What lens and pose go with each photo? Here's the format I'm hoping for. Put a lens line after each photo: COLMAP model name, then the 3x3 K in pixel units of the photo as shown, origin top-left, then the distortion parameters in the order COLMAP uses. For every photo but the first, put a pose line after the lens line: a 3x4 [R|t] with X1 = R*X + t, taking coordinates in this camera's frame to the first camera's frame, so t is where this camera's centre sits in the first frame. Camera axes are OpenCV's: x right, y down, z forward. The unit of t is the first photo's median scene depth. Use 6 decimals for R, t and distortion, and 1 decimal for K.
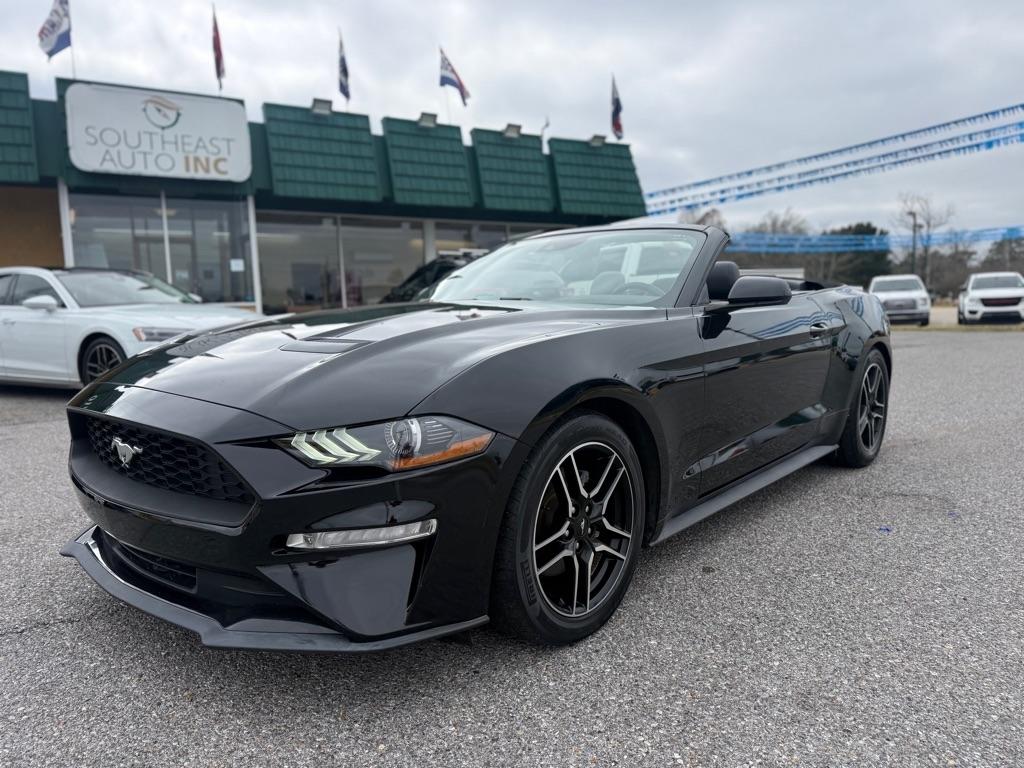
lens RADIAL K [[701.2, 0, 512.0], [0, 701.2, 384.0], [0, 0, 1]] dist [0.022313, -0.032184]
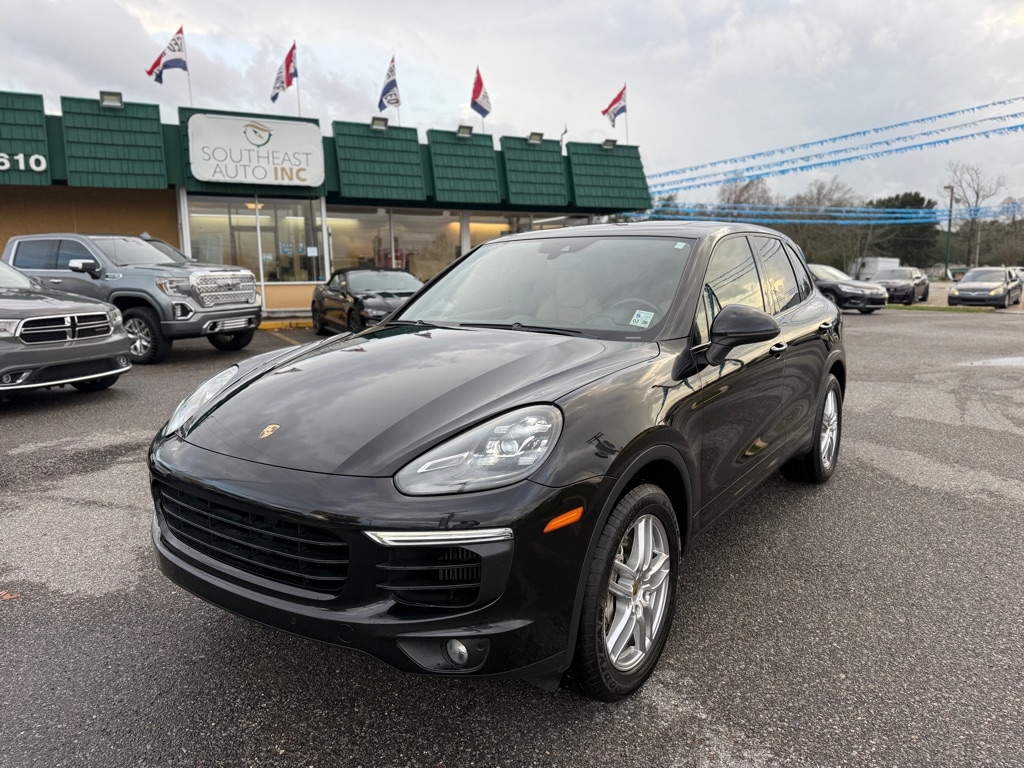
lens RADIAL K [[701.2, 0, 512.0], [0, 701.2, 384.0], [0, 0, 1]] dist [0.022313, -0.032184]
pose [[0.997926, 0.025953, -0.058913, 0.047115], [-0.022817, 0.998318, 0.053304, -0.006371], [0.060197, -0.051849, 0.996839, -0.238454]]
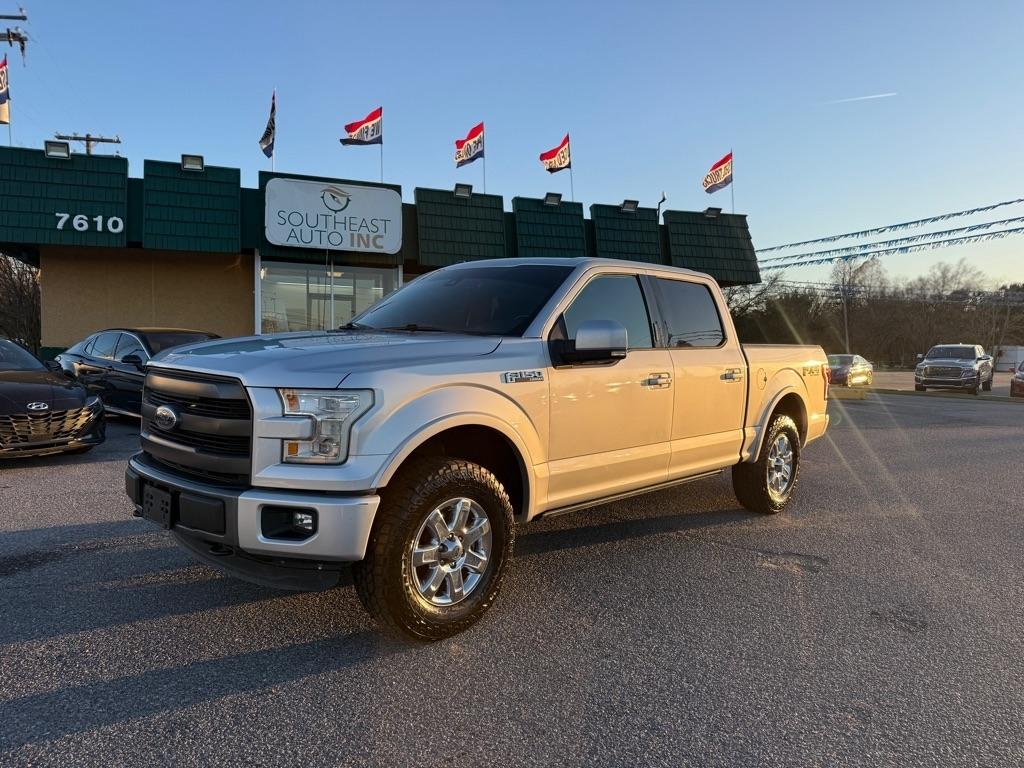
lens RADIAL K [[689.1, 0, 504.6], [0, 689.1, 384.6], [0, 0, 1]] dist [0.100332, -0.143351]
pose [[0.976375, 0.054204, -0.209172, 0.059044], [-0.065410, 0.996750, -0.047030, -0.017027], [0.205943, 0.059600, 0.976747, -0.103790]]
